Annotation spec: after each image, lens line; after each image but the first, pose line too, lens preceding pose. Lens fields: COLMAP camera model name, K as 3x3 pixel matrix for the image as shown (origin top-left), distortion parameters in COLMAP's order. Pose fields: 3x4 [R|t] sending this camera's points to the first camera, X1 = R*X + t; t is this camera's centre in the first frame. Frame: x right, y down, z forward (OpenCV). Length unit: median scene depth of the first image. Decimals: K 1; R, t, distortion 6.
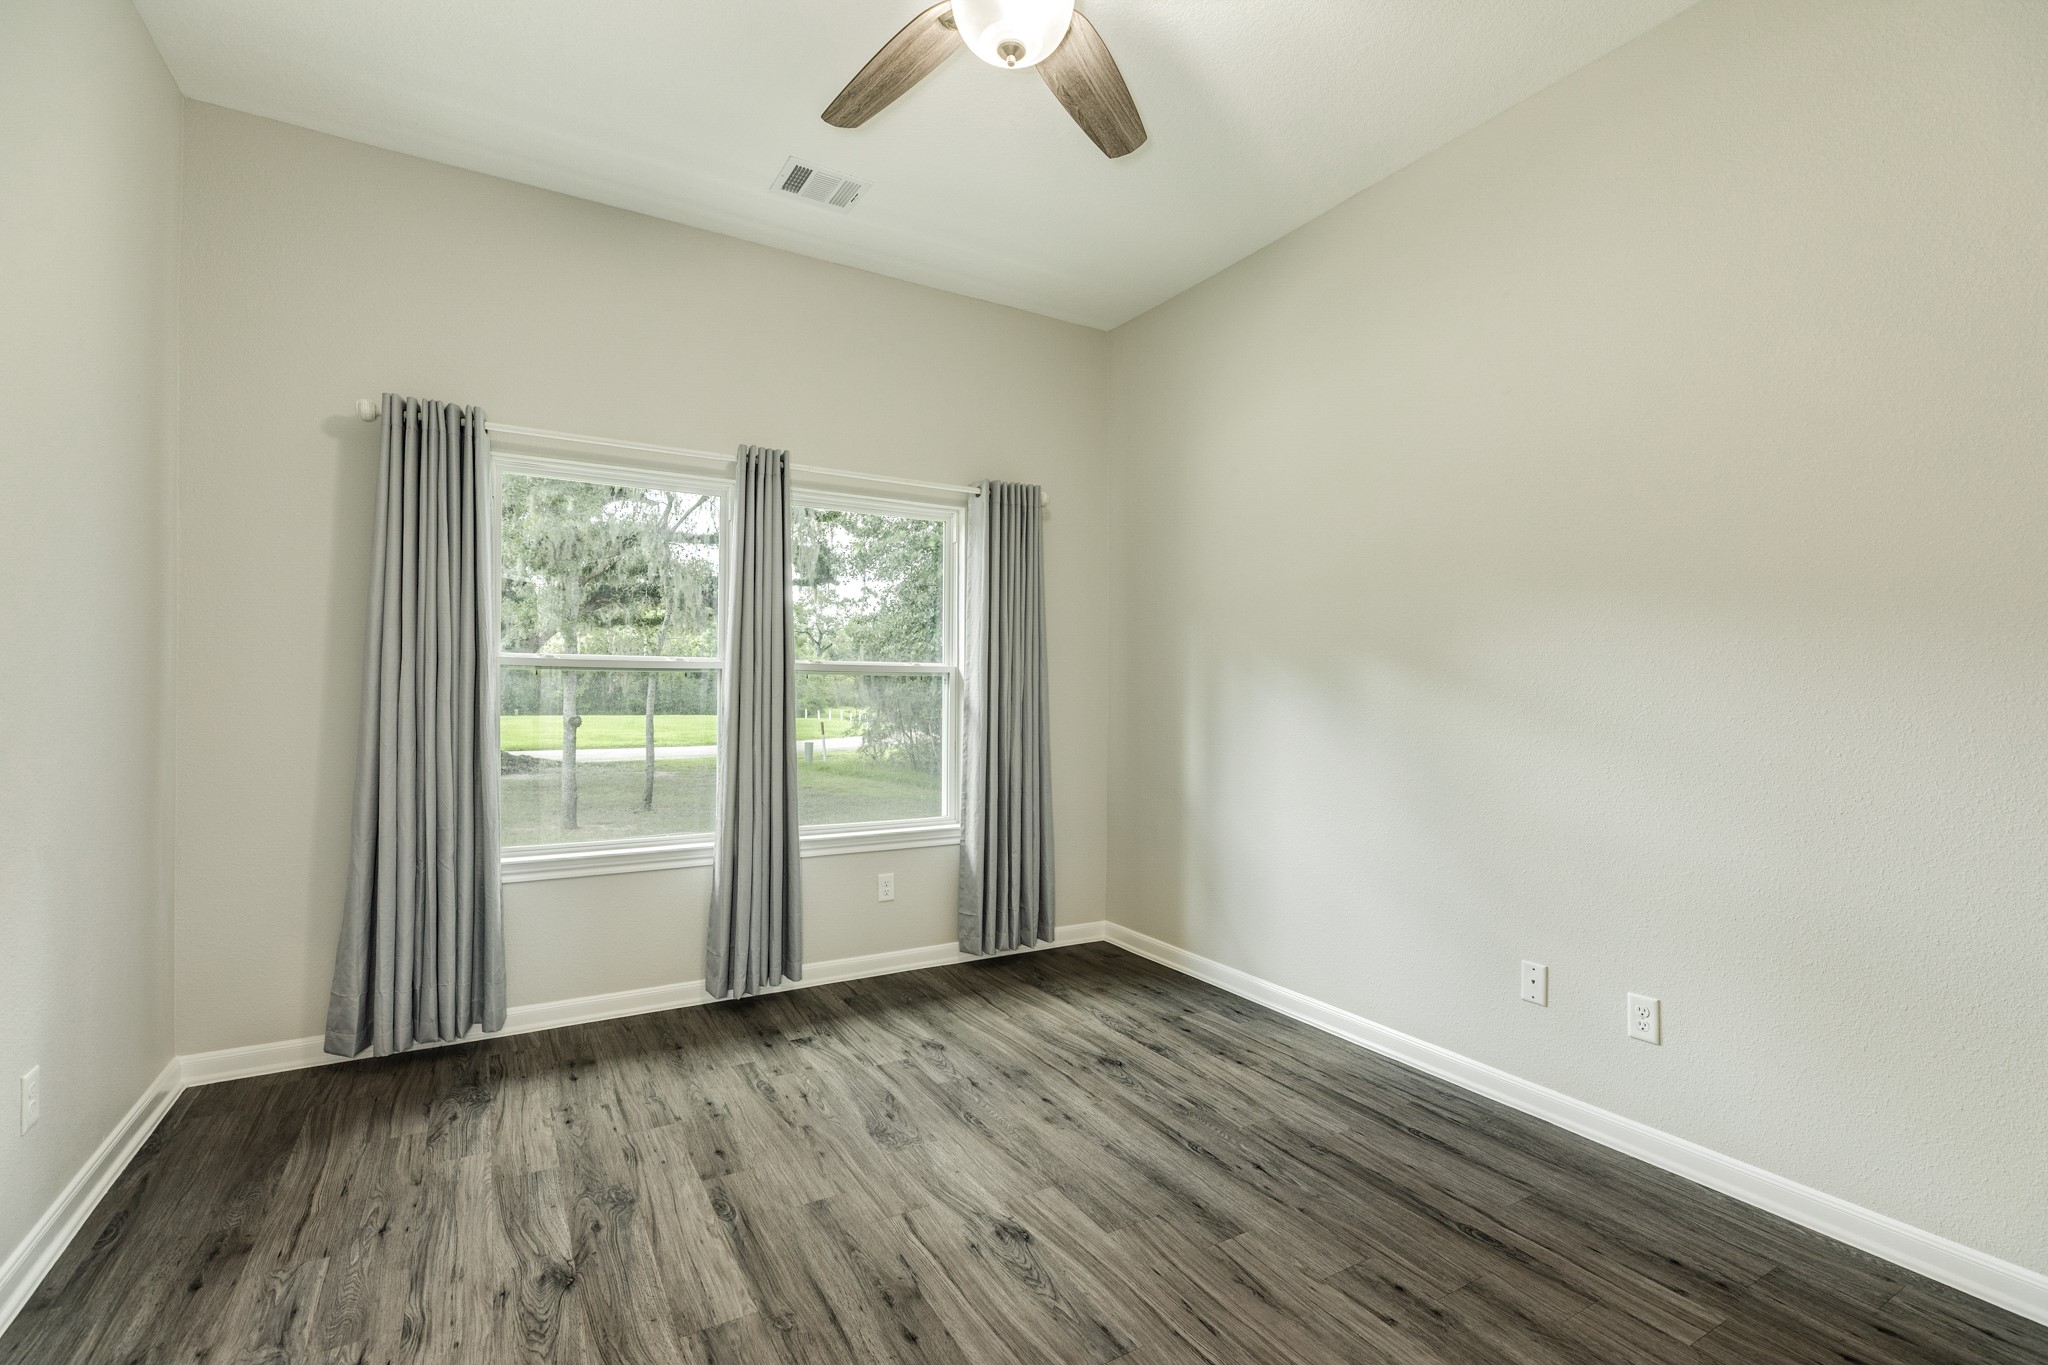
lens RADIAL K [[916.7, 0, 1025.2], [0, 916.7, 691.3], [0, 0, 1]] dist [0.005431, -0.000968]
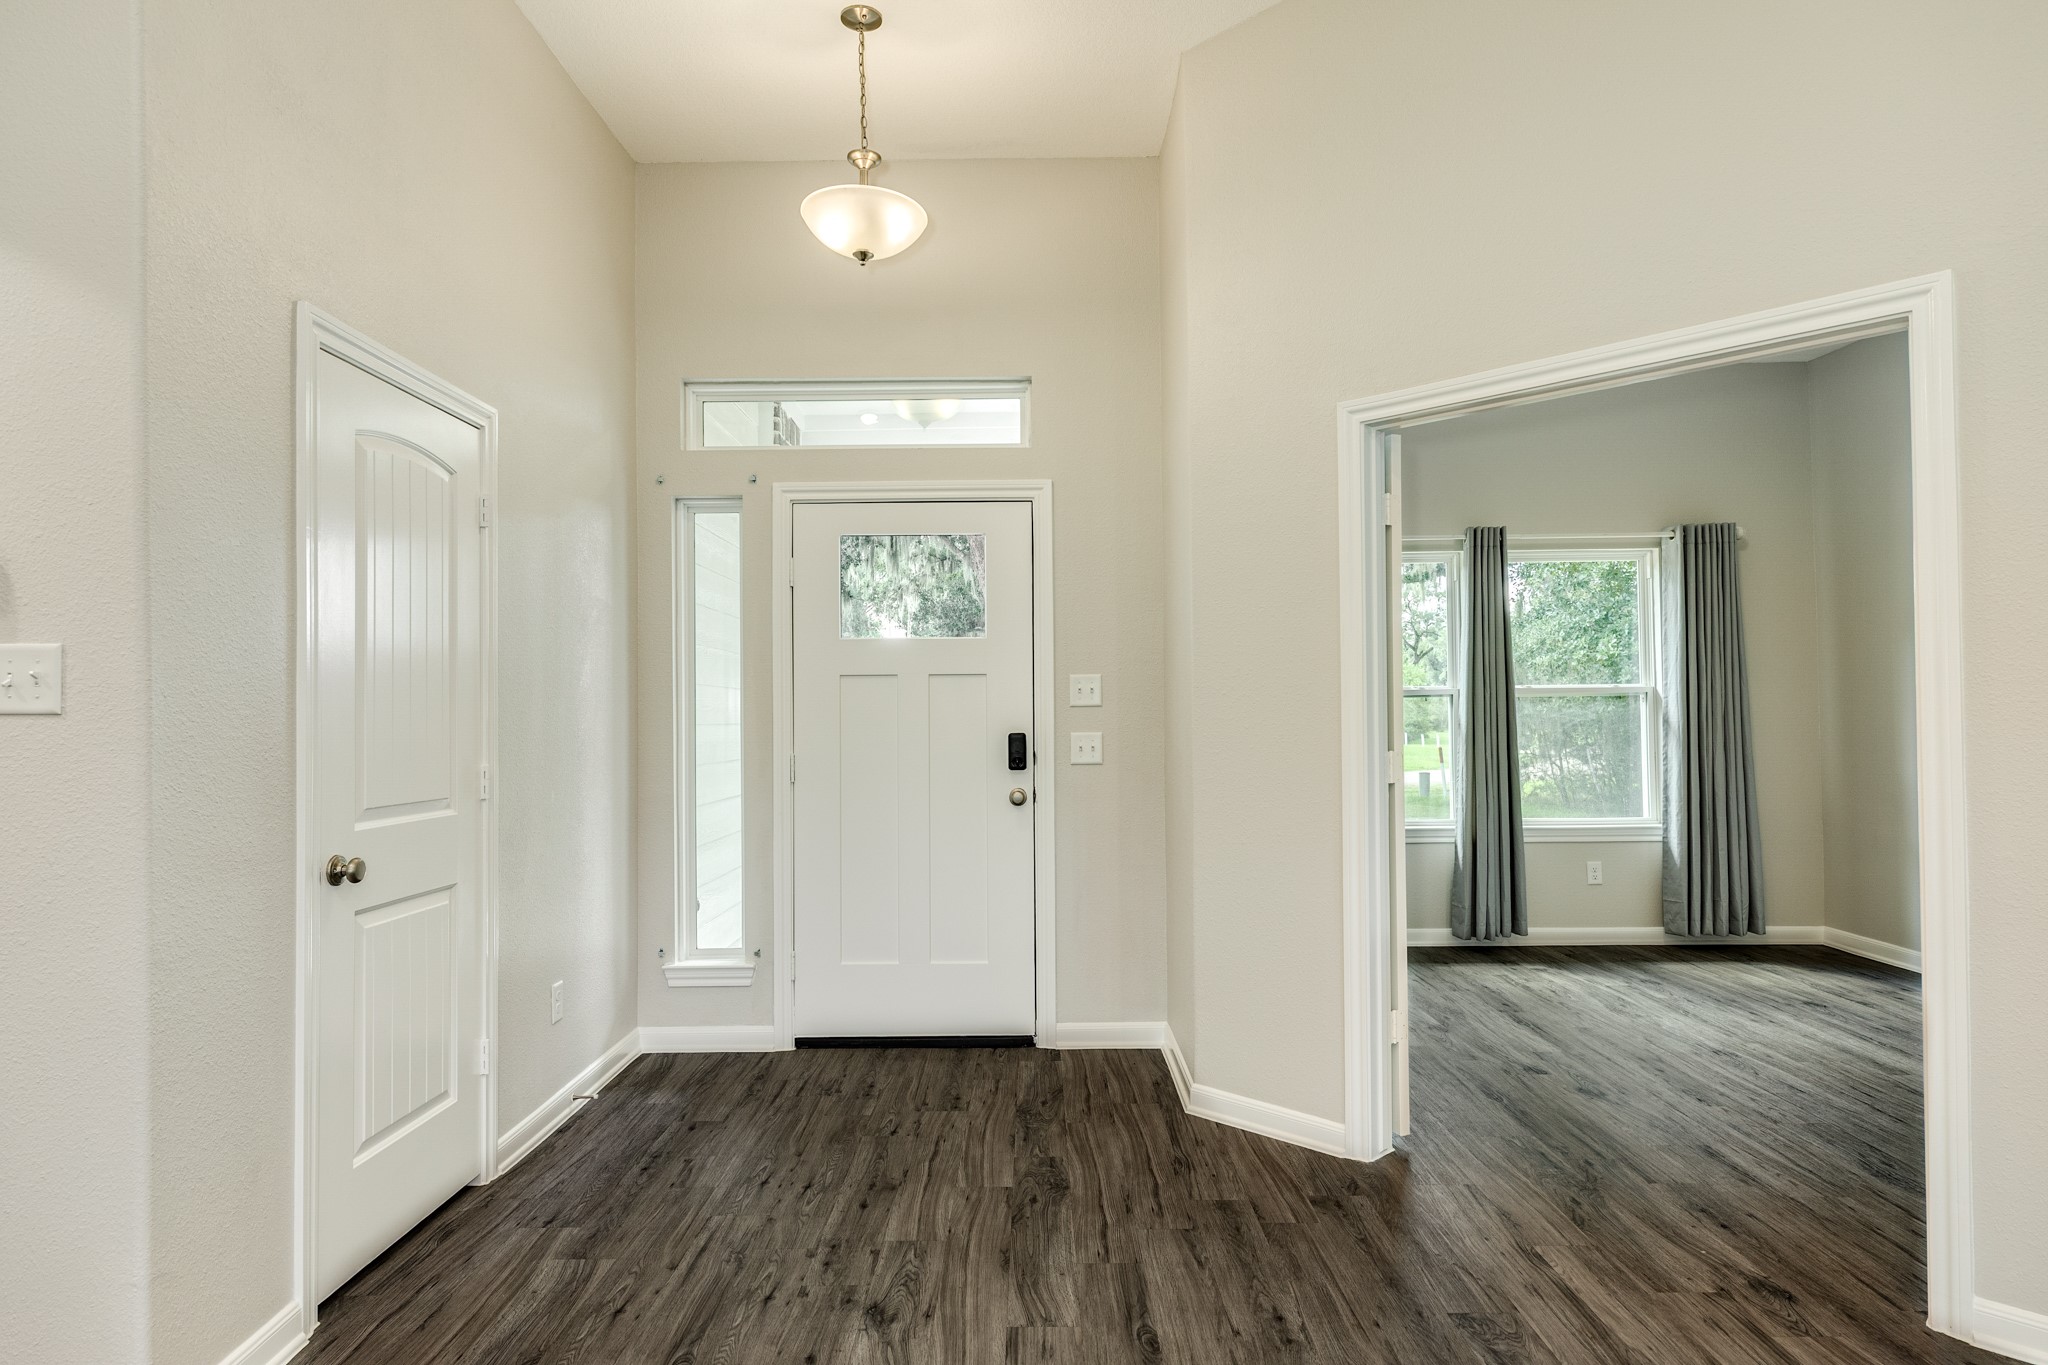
lens RADIAL K [[1163.8, 0, 1022.7], [0, 1163.8, 692.0], [0, 0, 1]] dist [0.011412, -0.000330]
pose [[0.854455, -0.028246, -0.518757, 0.013593], [0.019367, 0.999559, -0.022524, -0.004481], [0.519165, 0.009199, 0.854625, -1.229191]]
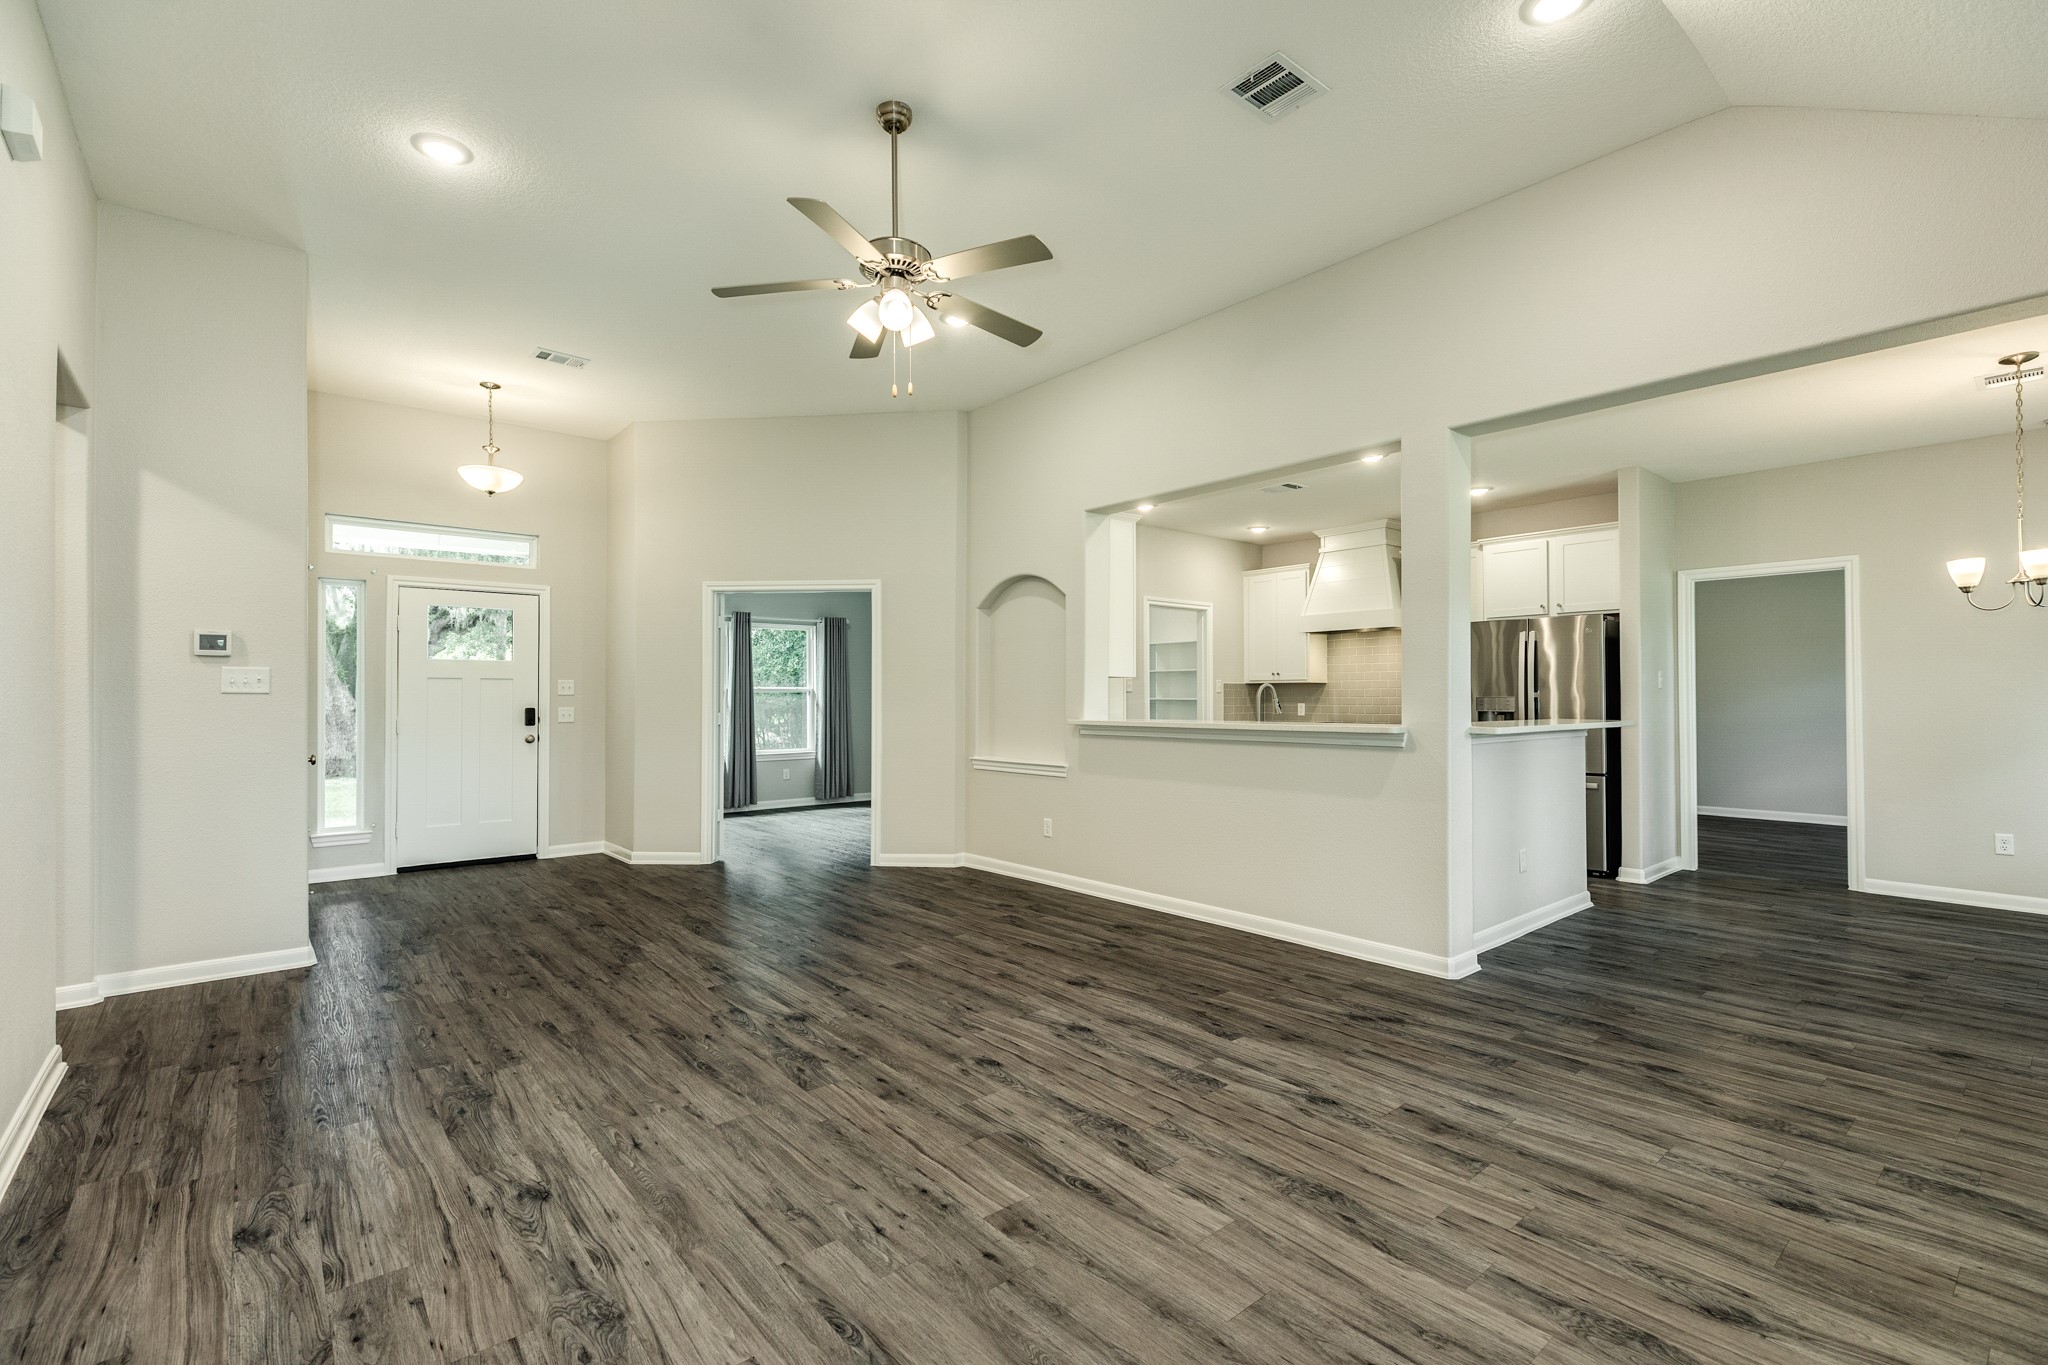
lens RADIAL K [[916.7, 0, 1022.9], [0, 916.7, 684.4], [0, 0, 1]] dist [0.005431, -0.000968]
pose [[0.986205, -0.012328, 0.165071, 0.146631], [0.014764, 0.999799, -0.013536, 0.007535], [-0.164871, 0.015787, 0.986189, -2.955302]]
